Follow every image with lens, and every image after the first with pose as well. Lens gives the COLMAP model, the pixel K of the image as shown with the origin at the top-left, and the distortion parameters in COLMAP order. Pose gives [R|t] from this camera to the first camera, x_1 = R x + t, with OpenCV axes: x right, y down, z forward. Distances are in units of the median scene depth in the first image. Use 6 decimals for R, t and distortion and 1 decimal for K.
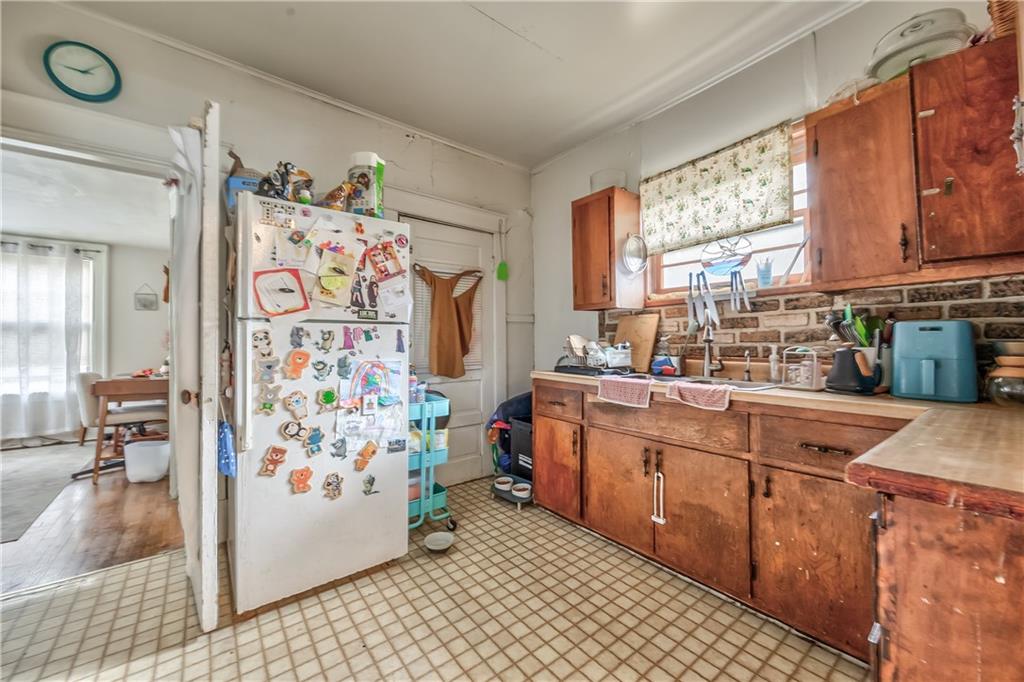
lens RADIAL K [[393.9, 0, 513.5], [0, 393.9, 333.9], [0, 0, 1]] dist [-0.002324, -0.000208]
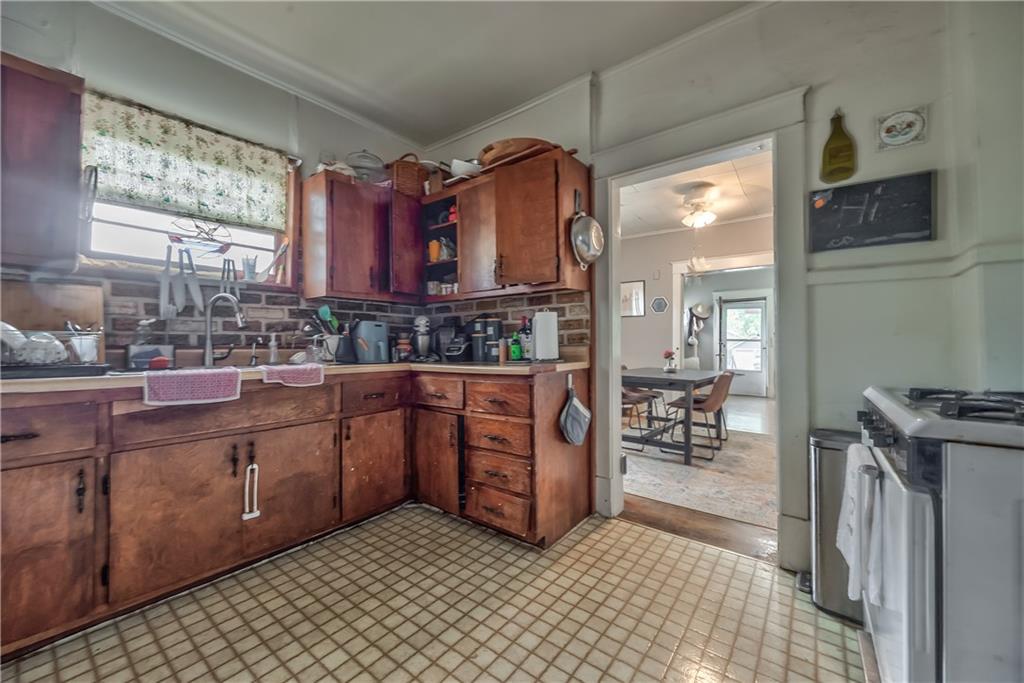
lens RADIAL K [[393.9, 0, 513.5], [0, 393.9, 334.4], [0, 0, 1]] dist [-0.002324, -0.000208]
pose [[-0.254251, 0.026906, 0.966764, -0.668197], [-0.021074, 0.999221, -0.033351, 0.056251], [-0.966909, -0.028853, -0.253486, 0.609858]]
